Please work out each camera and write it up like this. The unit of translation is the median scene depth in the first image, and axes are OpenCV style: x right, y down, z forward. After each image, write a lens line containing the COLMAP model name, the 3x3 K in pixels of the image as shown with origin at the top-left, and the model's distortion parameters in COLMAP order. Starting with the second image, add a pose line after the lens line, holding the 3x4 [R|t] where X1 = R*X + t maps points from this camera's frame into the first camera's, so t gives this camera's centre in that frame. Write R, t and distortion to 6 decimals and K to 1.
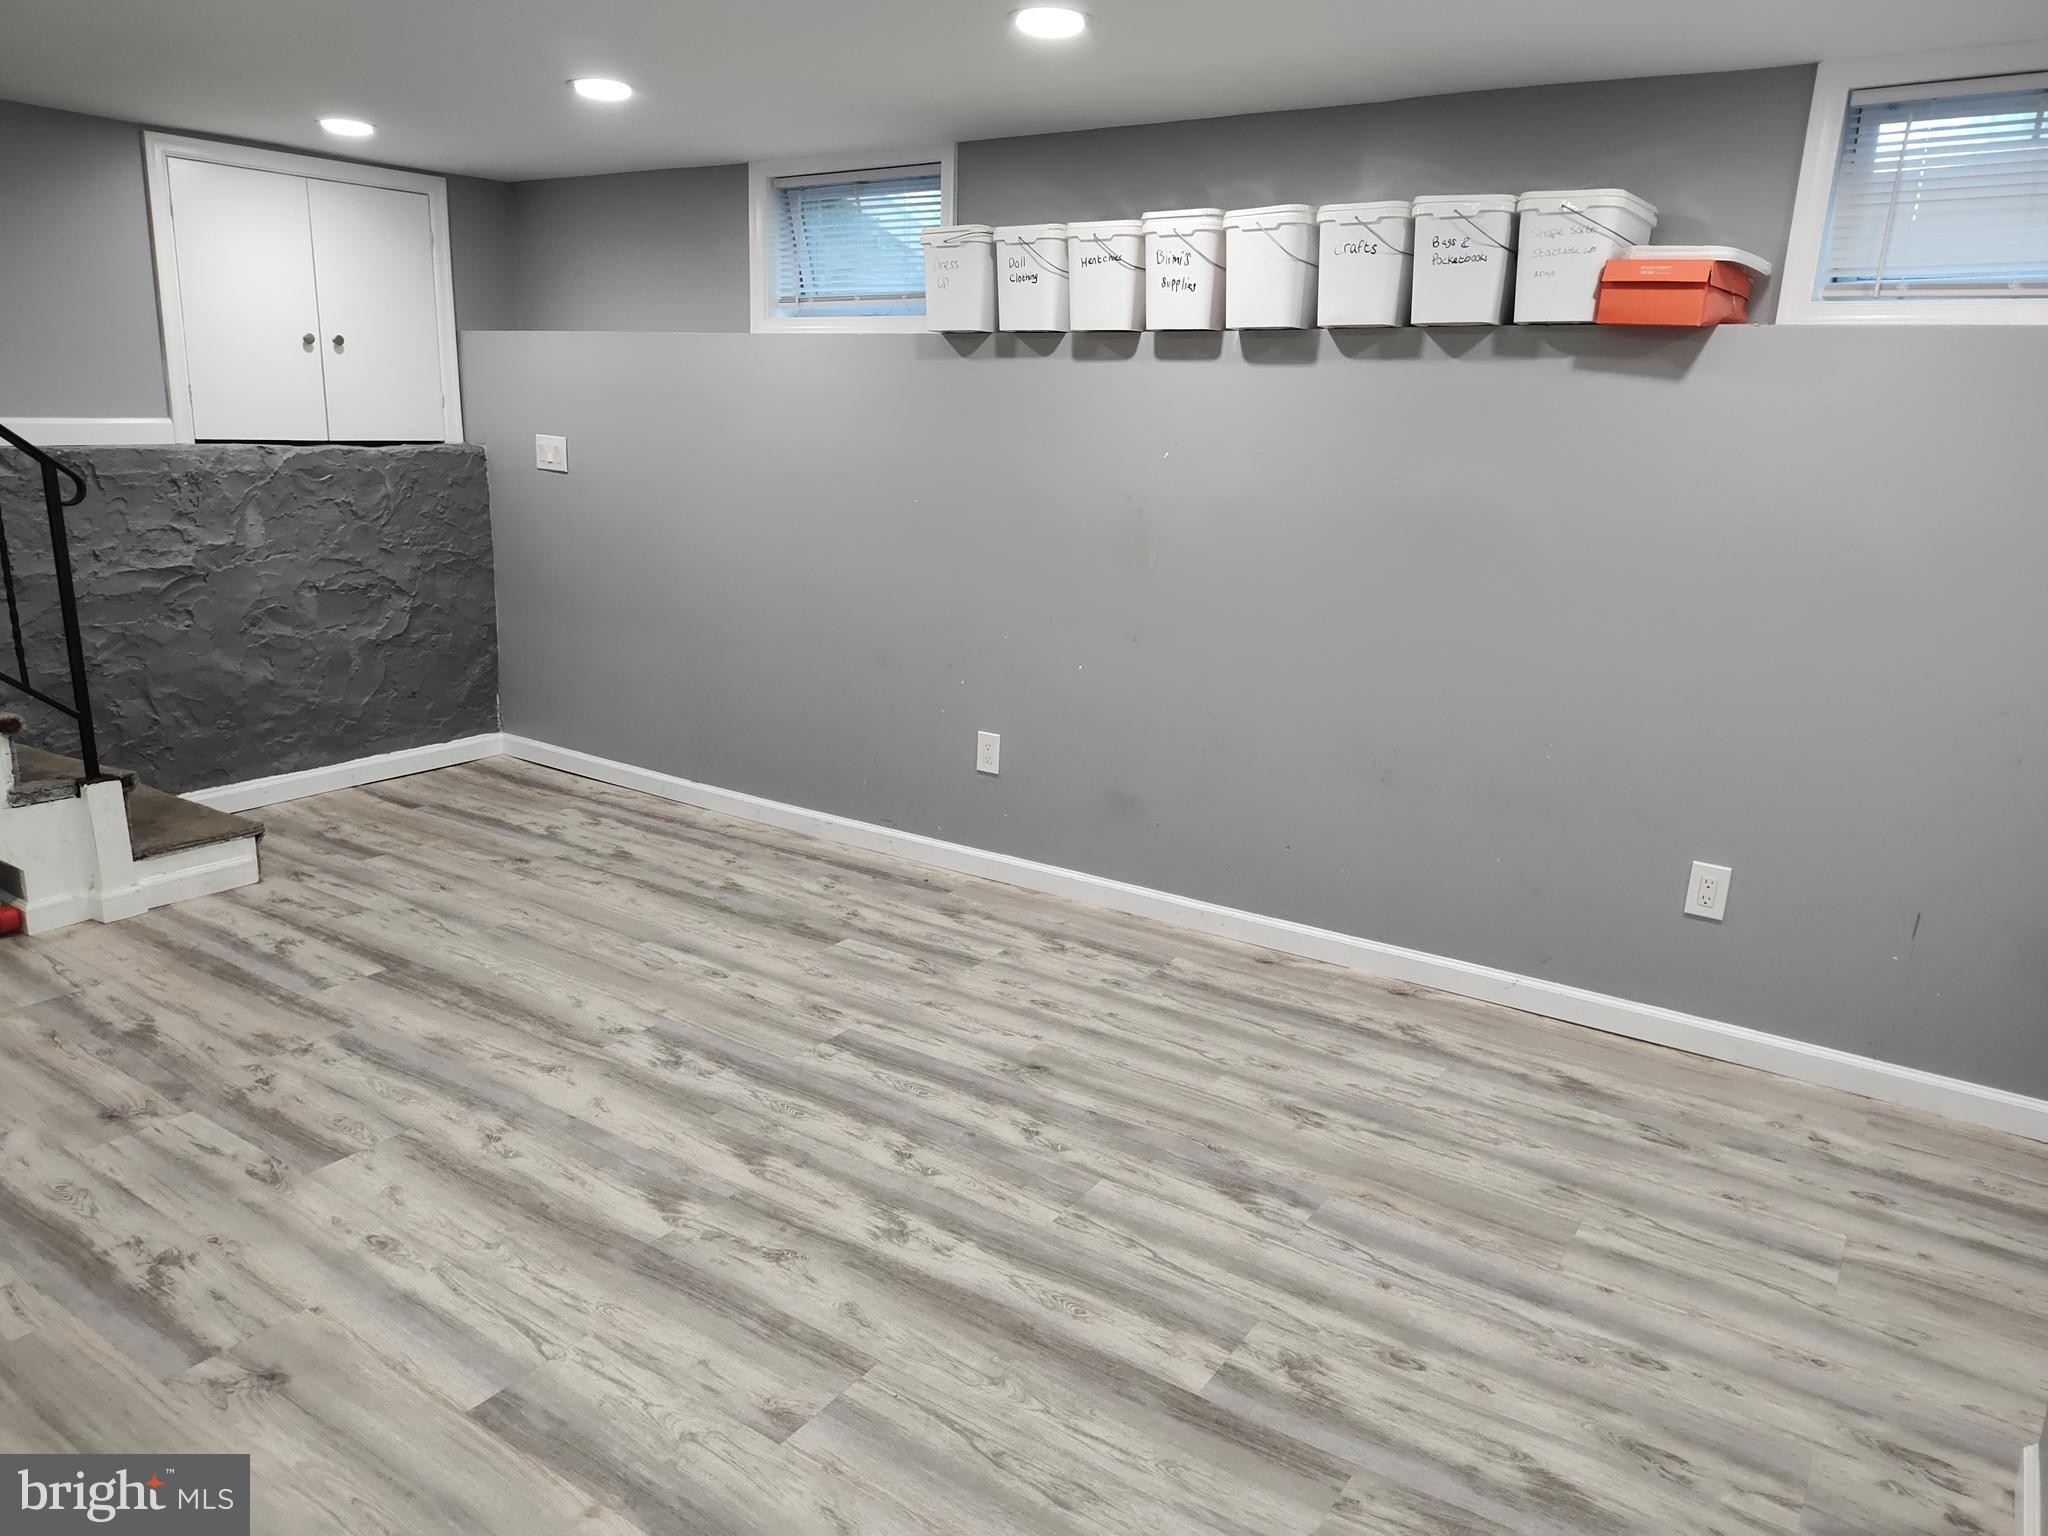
lens RADIAL K [[1396.5, 0, 1030.7], [0, 1396.5, 772.3], [0, 0, 1]] dist [0.043228, -0.062970]
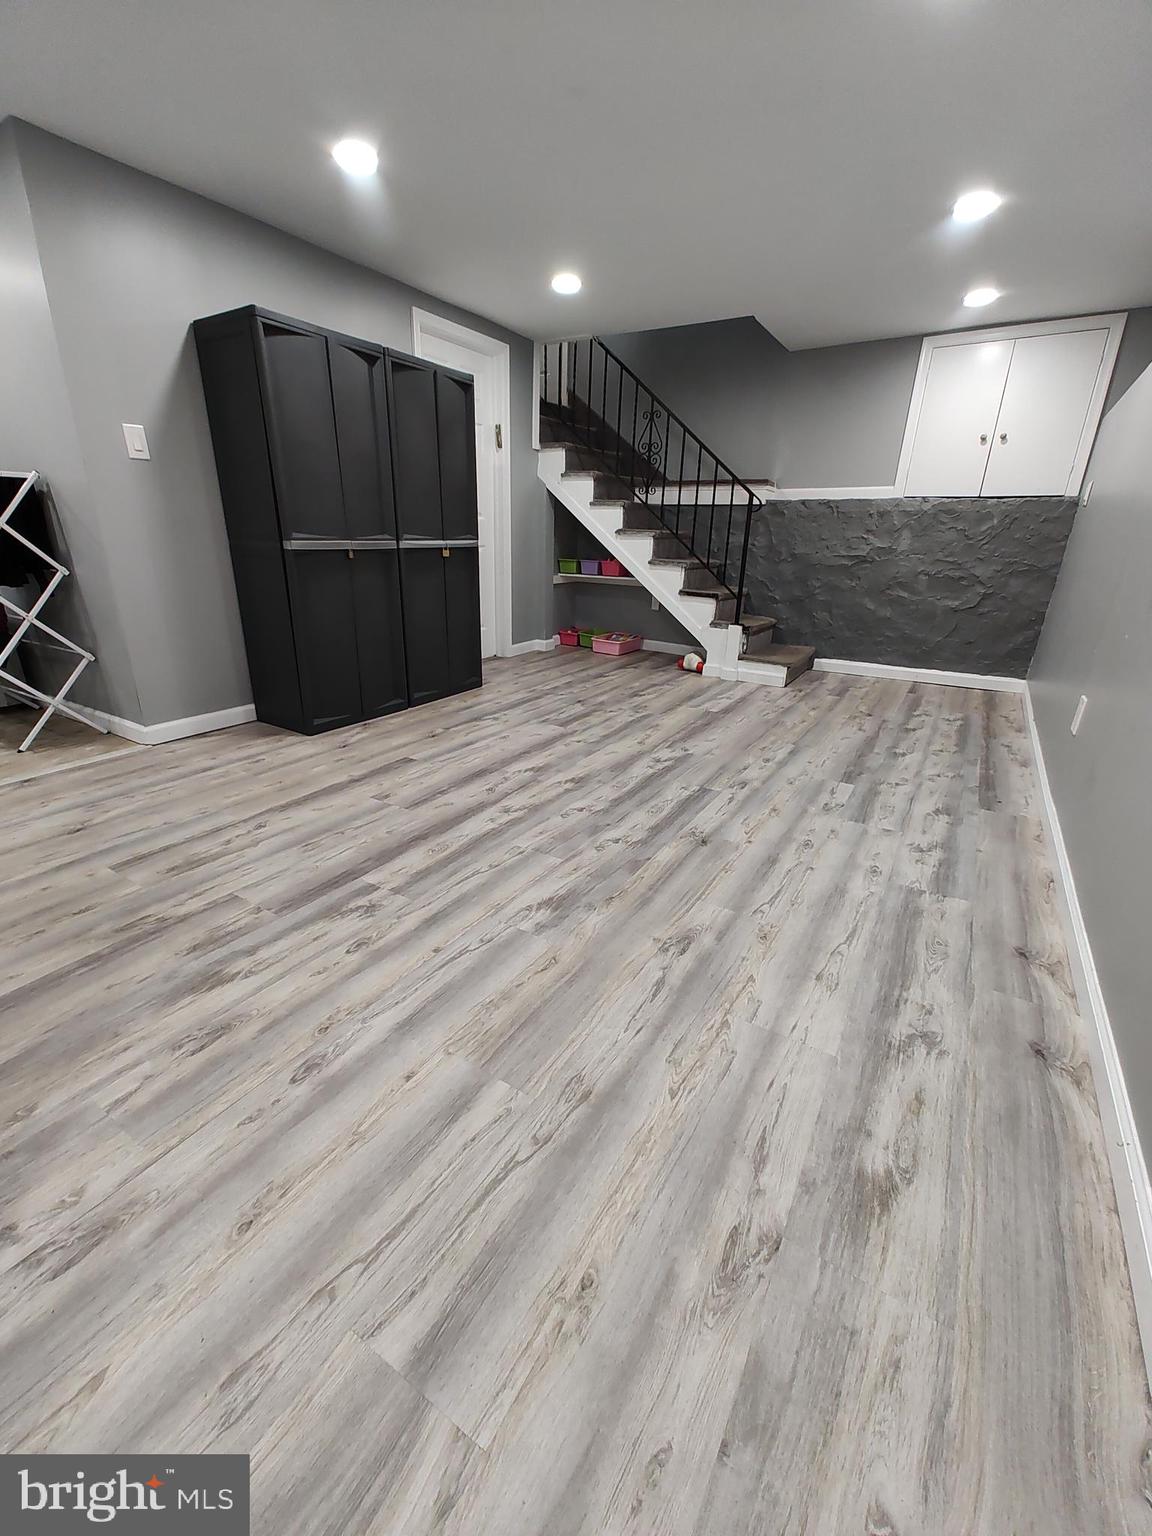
lens RADIAL K [[634.6, 0, 577.5], [0, 634.6, 773.3], [0, 0, 1]] dist [-0.018150, 0.019980]
pose [[0.047205, 0.329369, -0.943021, 0.622773], [-0.268034, 0.913627, 0.305685, -0.027106], [0.962252, 0.238332, 0.131410, 0.779719]]
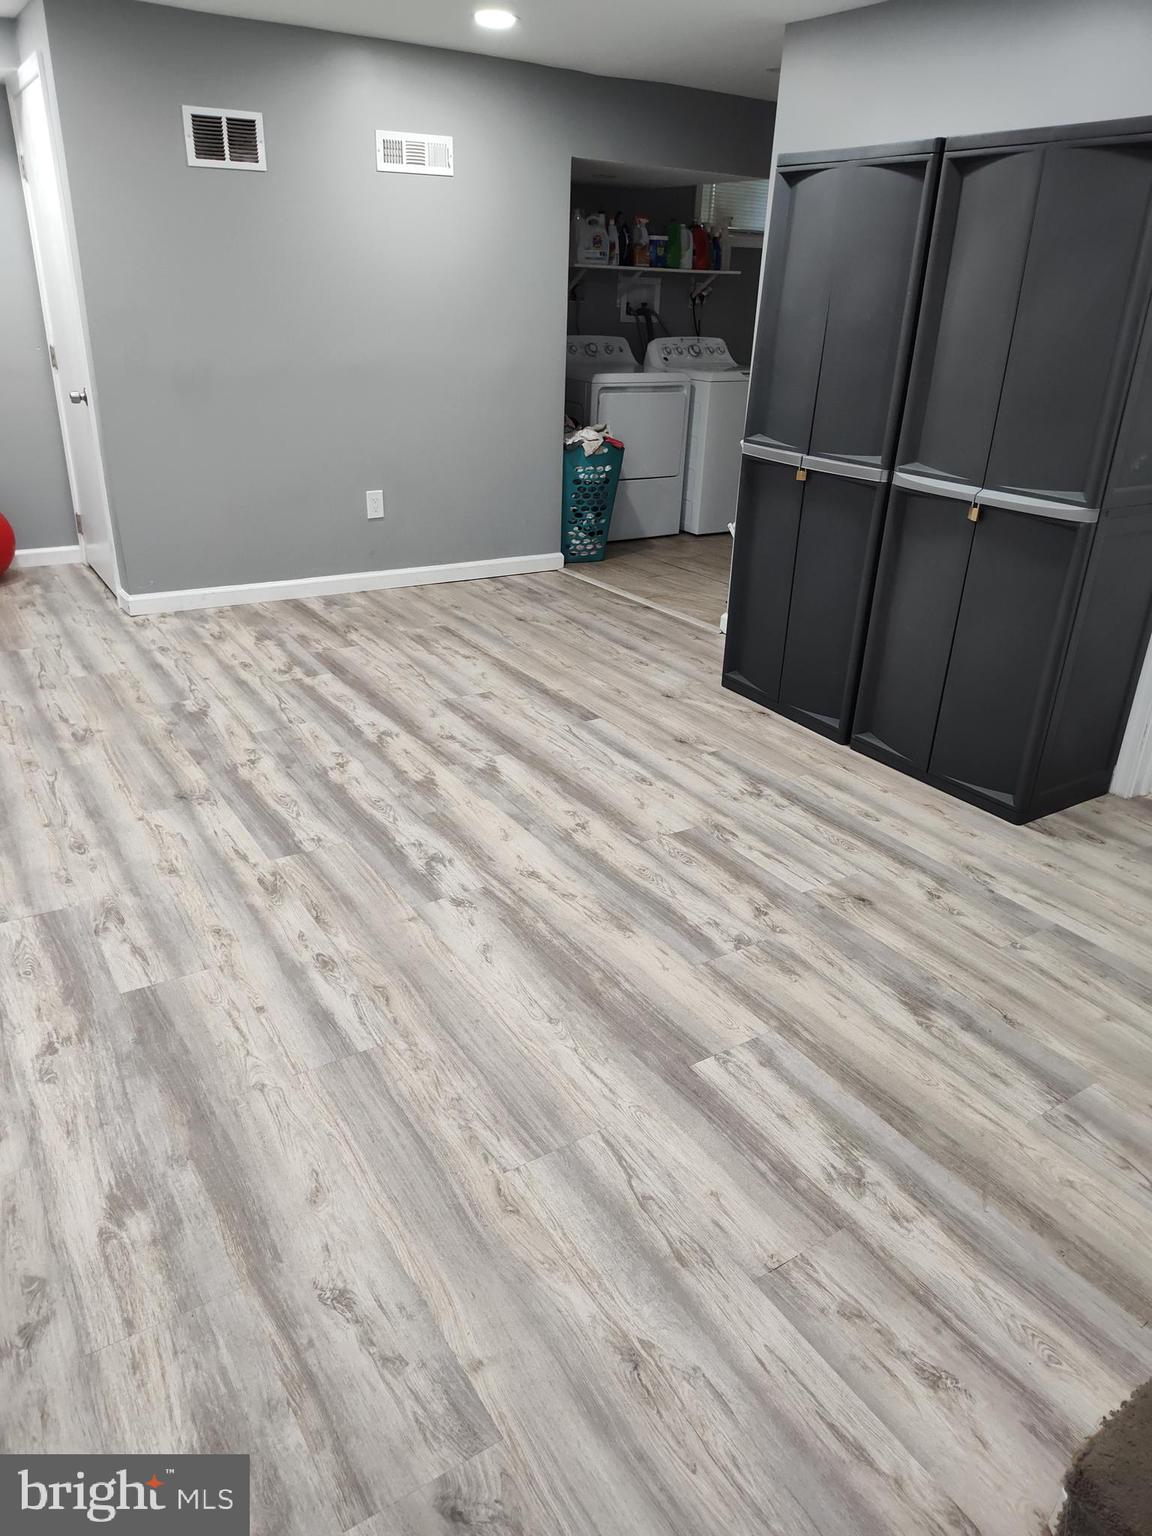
lens RADIAL K [[1062.6, 0, 569.4], [0, 1062.6, 773.6], [0, 0, 1]] dist [0.050669, -0.067234]
pose [[-0.916408, -0.224659, 0.331246, -0.643423], [0.032766, 0.782721, 0.621510, -0.401362], [-0.398901, 0.580410, -0.709931, 1.562432]]
